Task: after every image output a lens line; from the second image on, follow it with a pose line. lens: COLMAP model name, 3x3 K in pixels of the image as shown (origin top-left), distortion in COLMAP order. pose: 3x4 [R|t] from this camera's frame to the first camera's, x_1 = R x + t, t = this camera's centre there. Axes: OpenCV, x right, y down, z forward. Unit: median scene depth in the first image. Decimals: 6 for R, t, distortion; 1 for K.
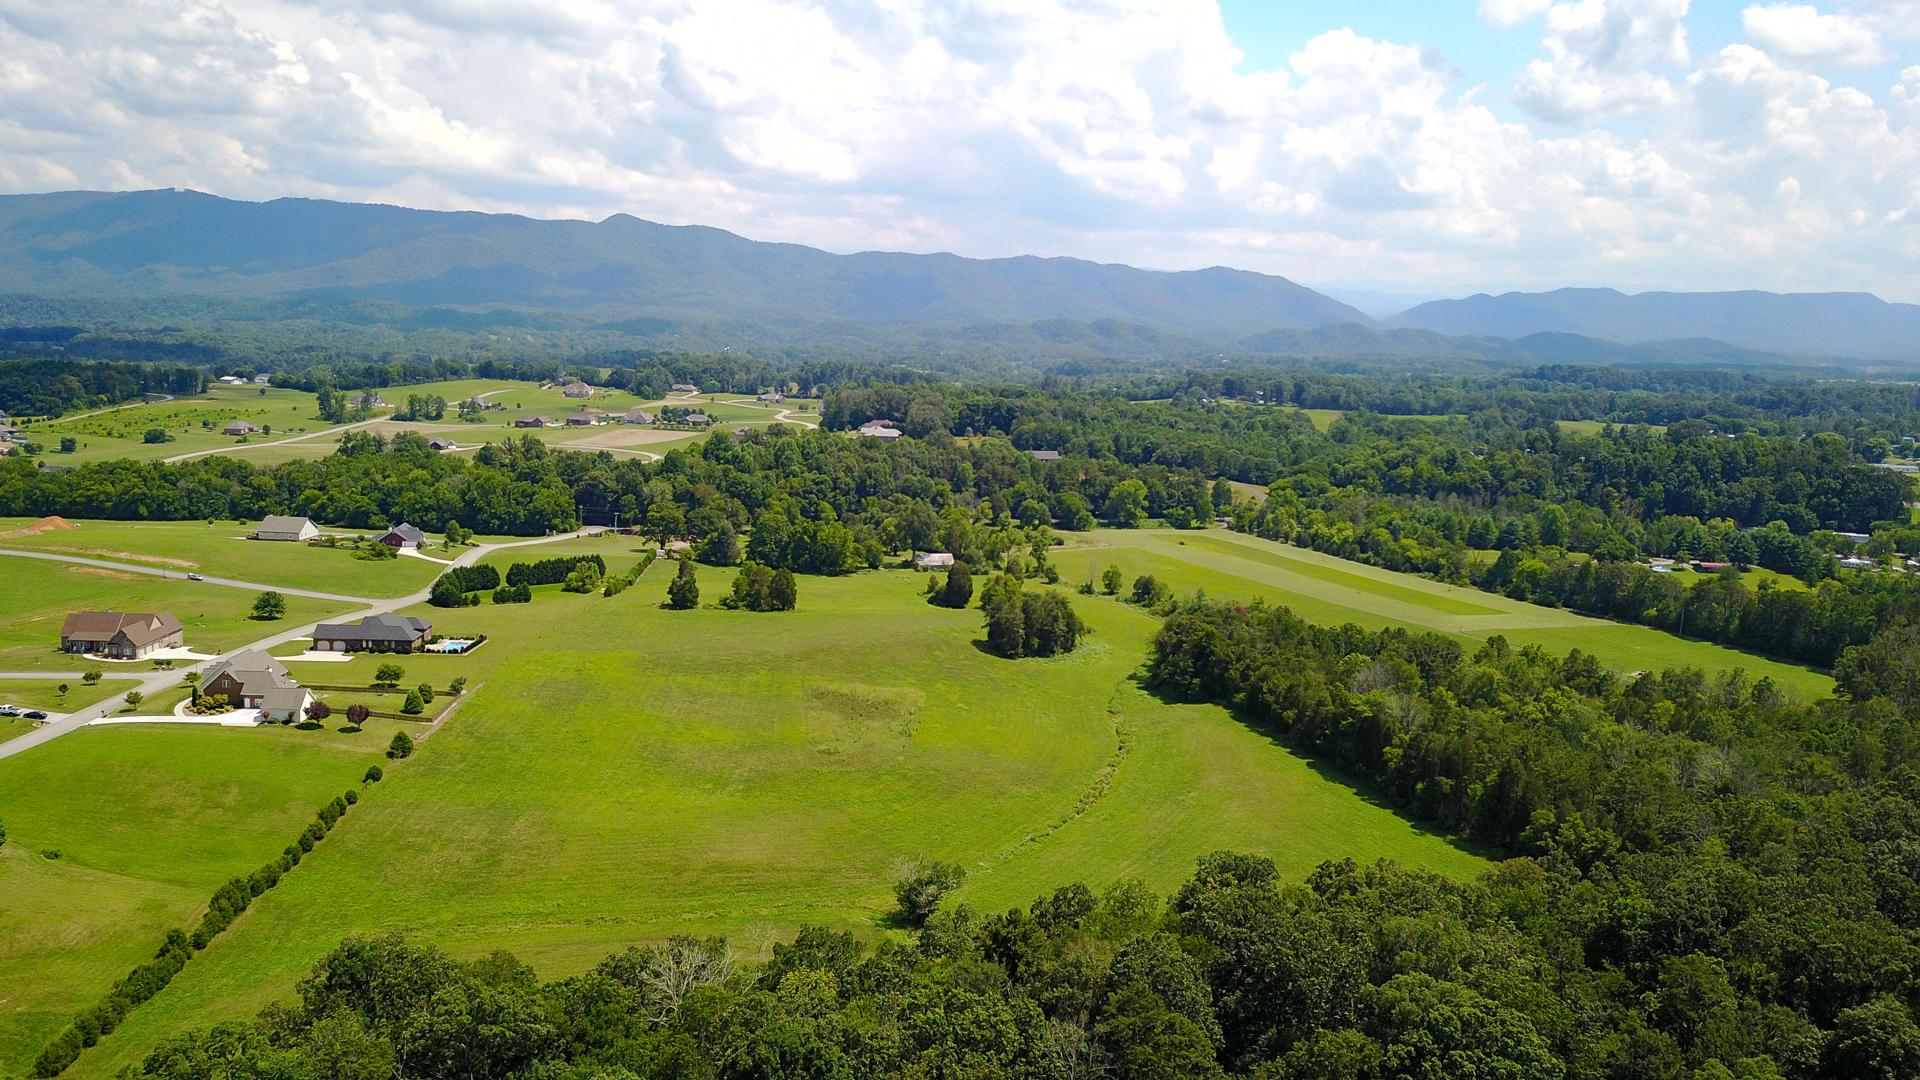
lens RADIAL K [[1466.1, 0, 954.4], [0, 1466.1, 535.3], [0, 0, 1]] dist [0.078024, -0.192503]
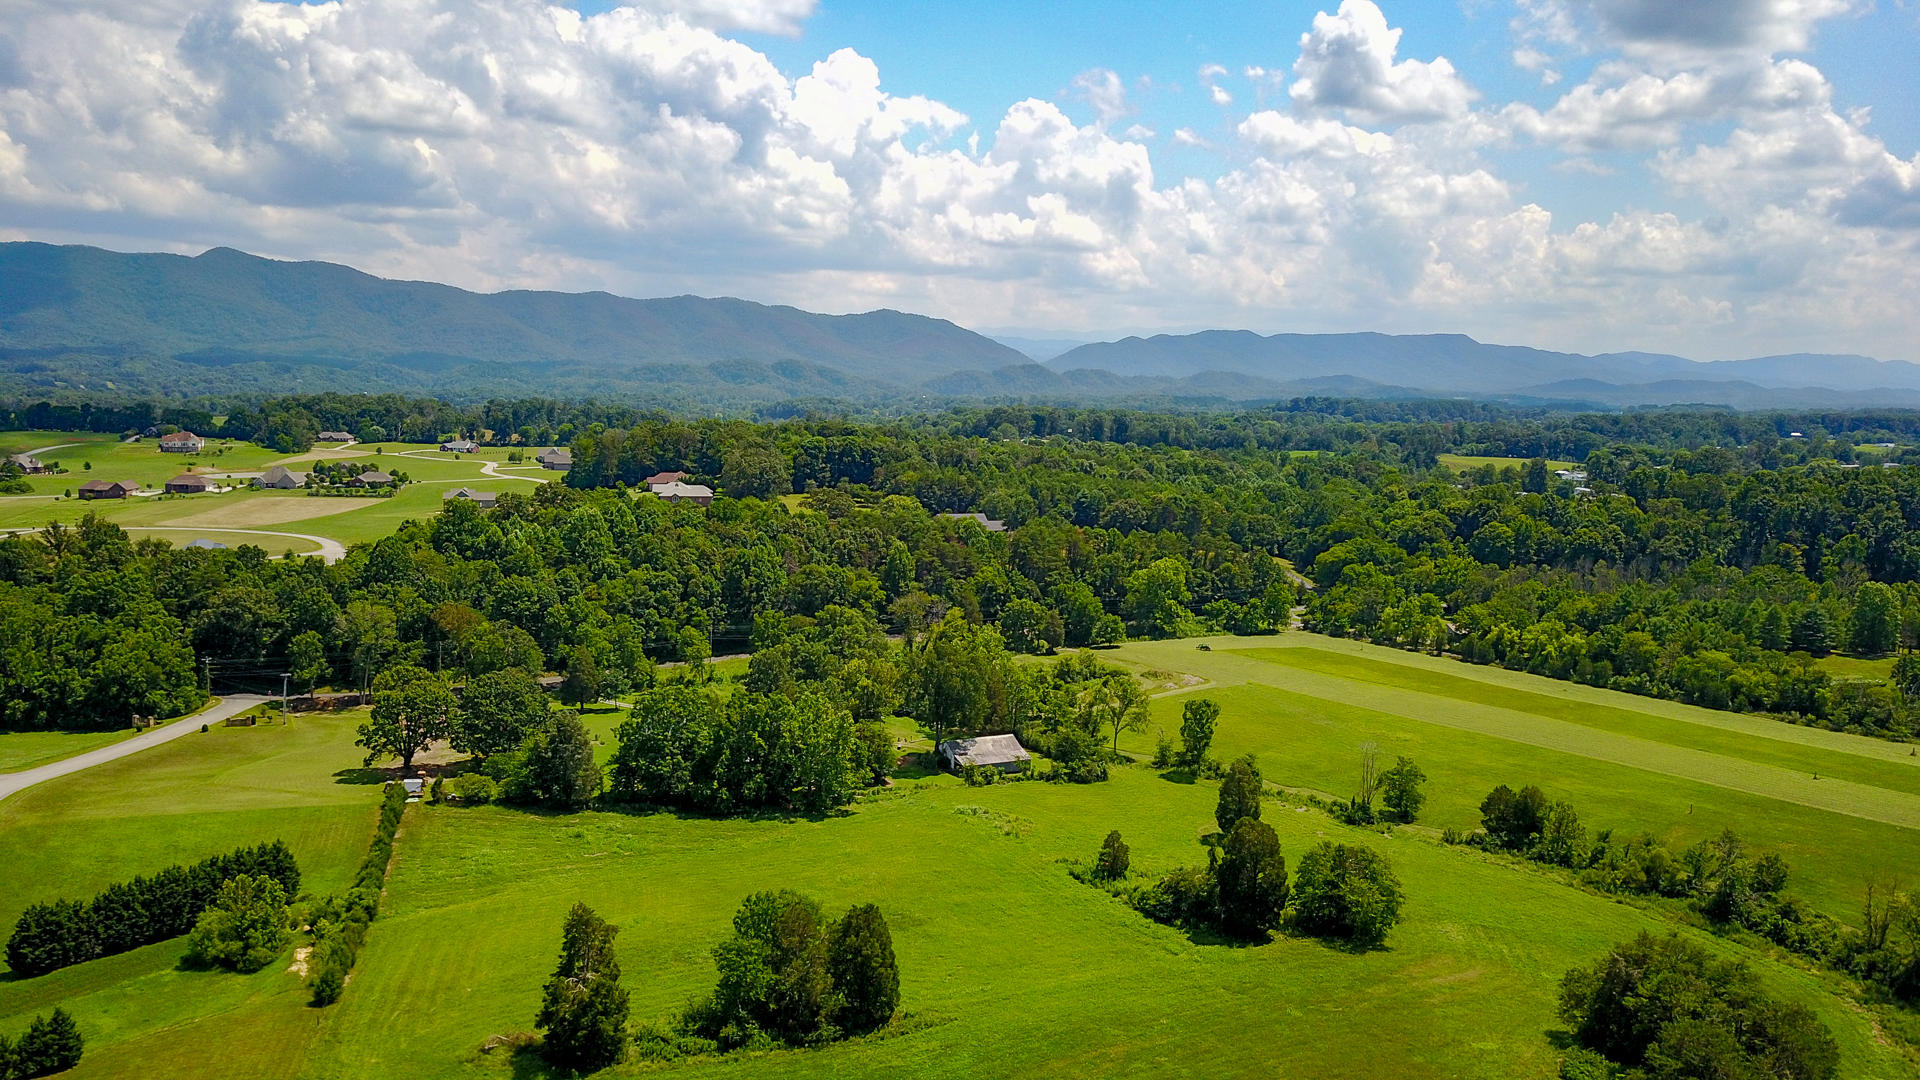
lens RADIAL K [[1475.2, 0, 950.6], [0, 1475.2, 544.1], [0, 0, 1]] dist [0.000968, 0.003323]
pose [[0.972311, -0.036360, 0.230846, -0.118427], [0.042210, 0.998899, -0.020454, -0.037522], [-0.229848, 0.029631, 0.972775, 0.438022]]
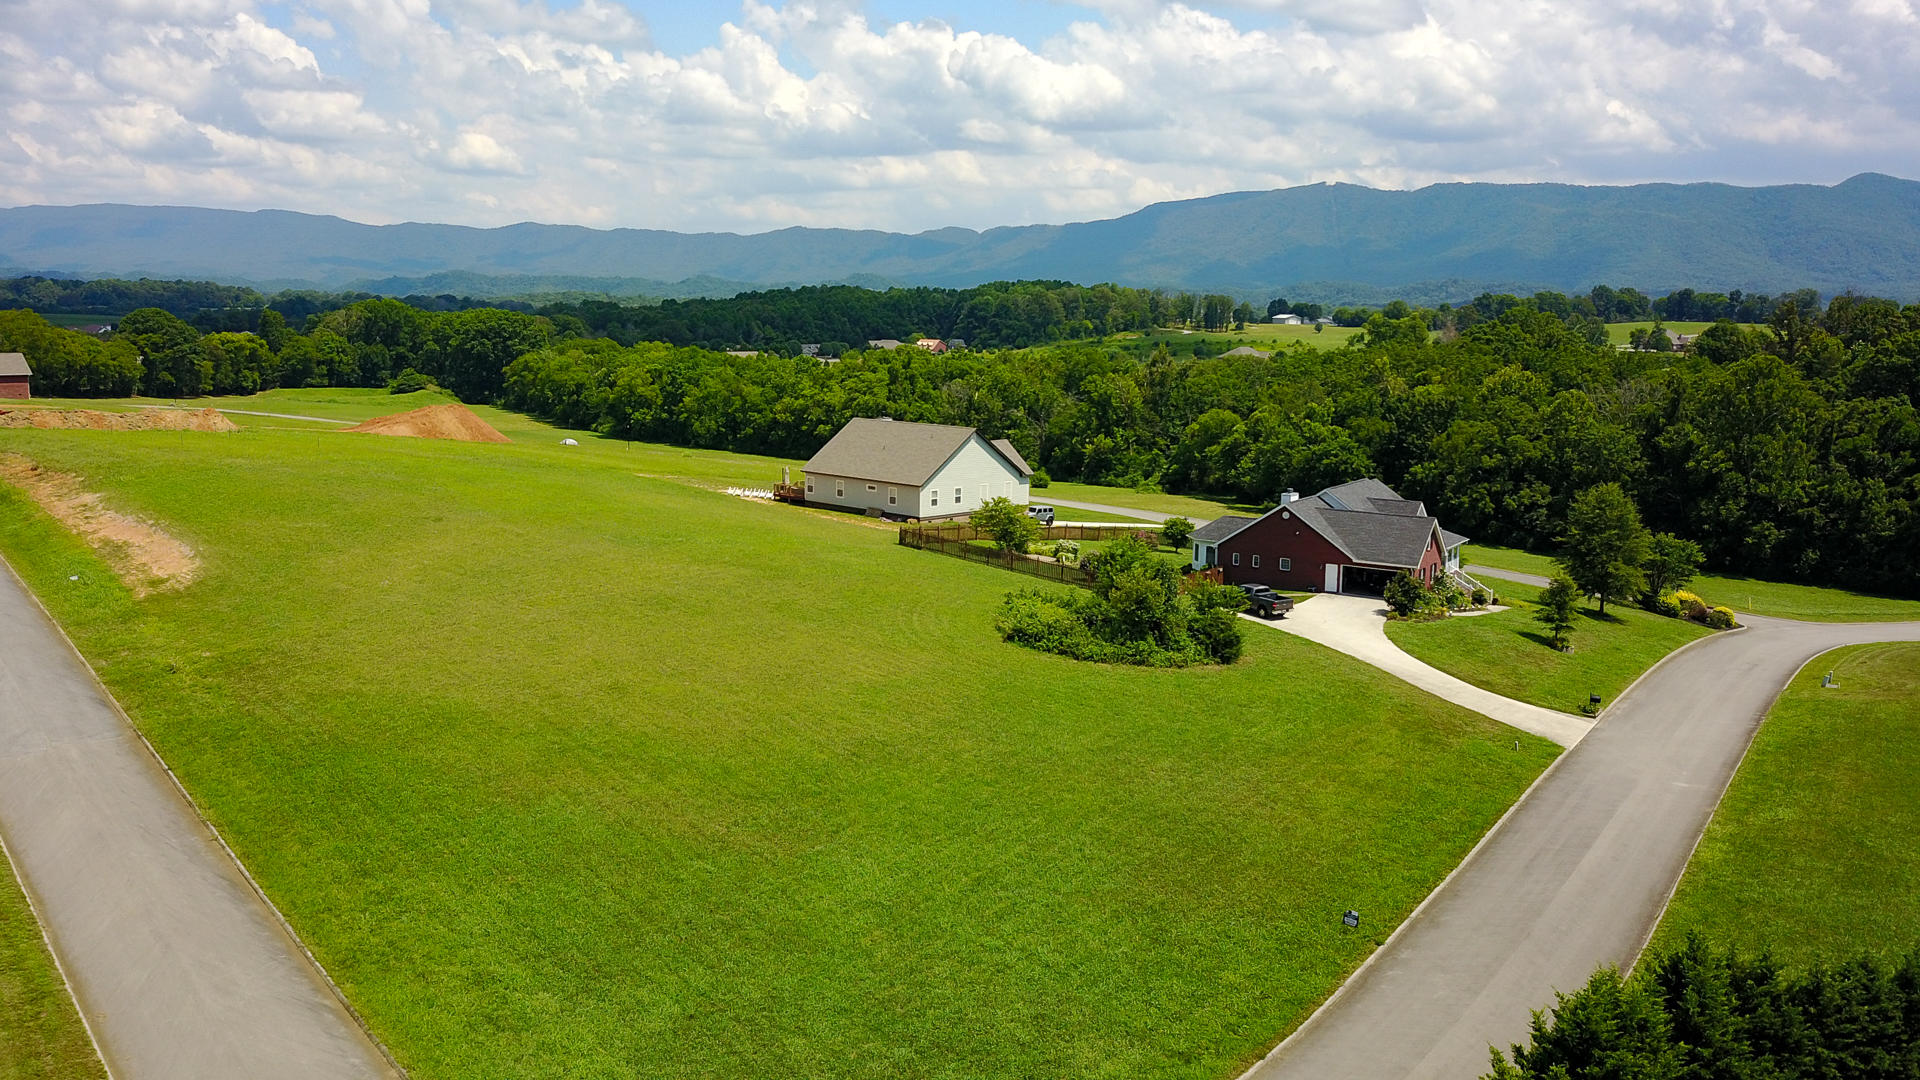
lens RADIAL K [[1594.8, 0, 871.4], [0, 1594.8, 494.6], [0, 0, 1]] dist [0.013013, -0.003057]
pose [[0.725080, 0.062423, -0.685830, -0.220539], [-0.093301, 0.995606, -0.008023, 0.001924], [0.682315, 0.069806, 0.727718, 0.646750]]
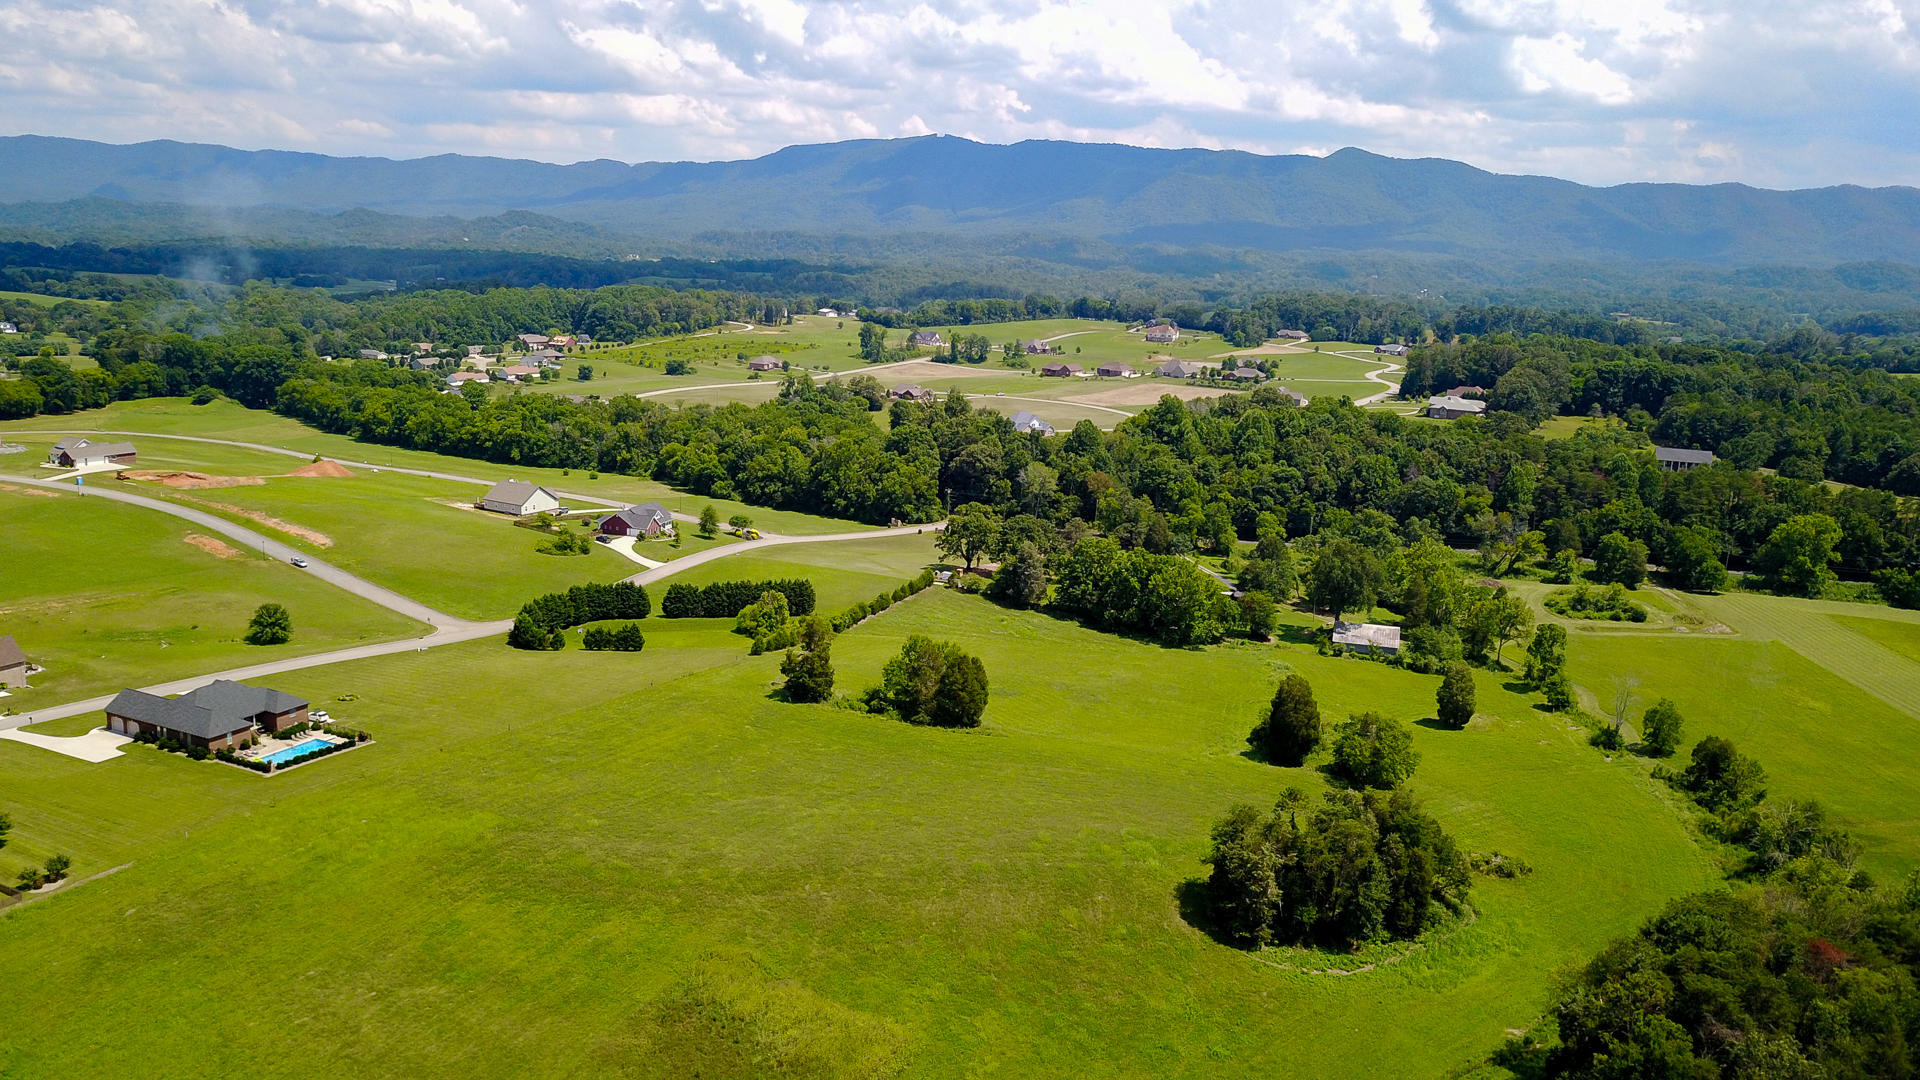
lens RADIAL K [[1482.4, 0, 945.1], [0, 1482.4, 547.8], [0, 0, 1]] dist [0.002568, 0.005677]
pose [[0.881412, 0.098990, -0.461859, 0.095418], [-0.077877, 0.994867, 0.064609, -0.038038], [0.465884, -0.020979, 0.884597, 0.325273]]
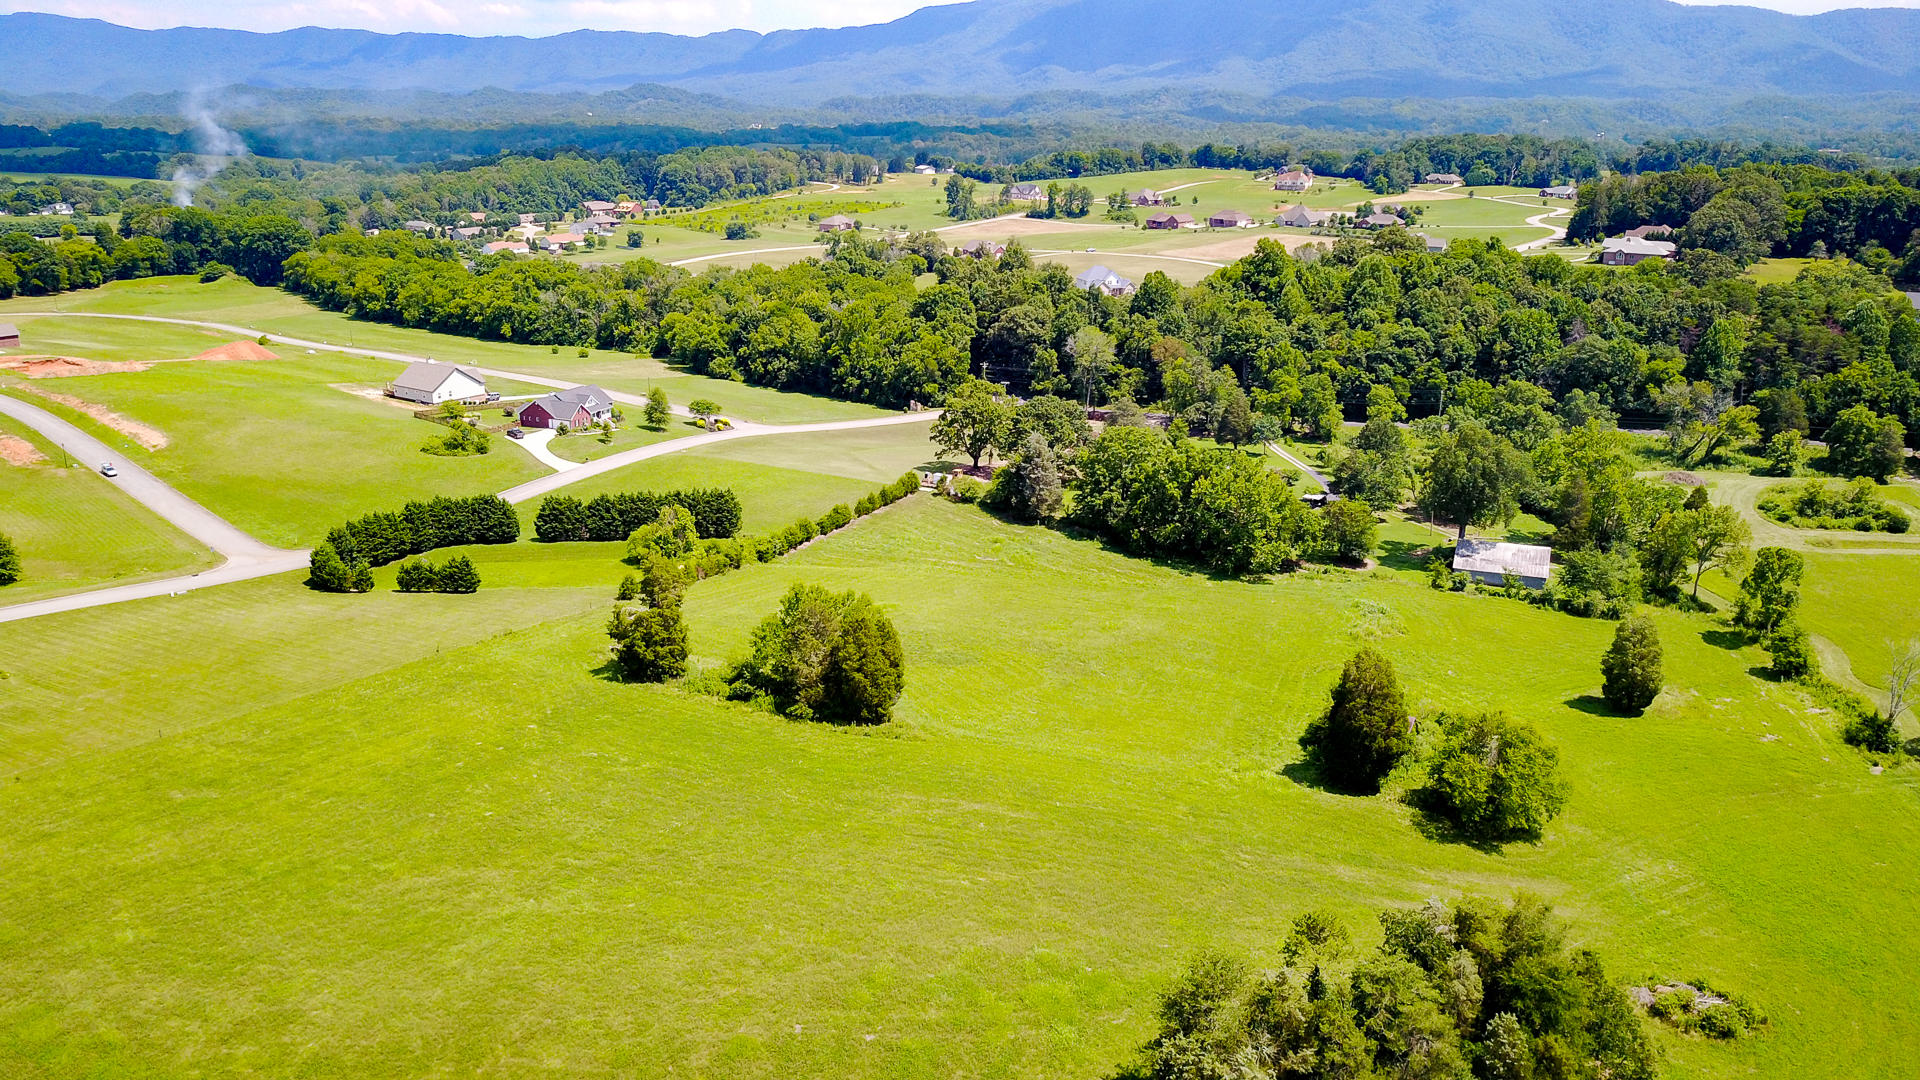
lens RADIAL K [[1482.4, 0, 945.1], [0, 1482.4, 547.8], [0, 0, 1]] dist [0.002568, 0.005677]
pose [[0.832731, 0.133973, -0.537224, 0.071600], [-0.058394, 0.986124, 0.155404, -0.037932], [0.550589, -0.098039, 0.828999, 0.468409]]
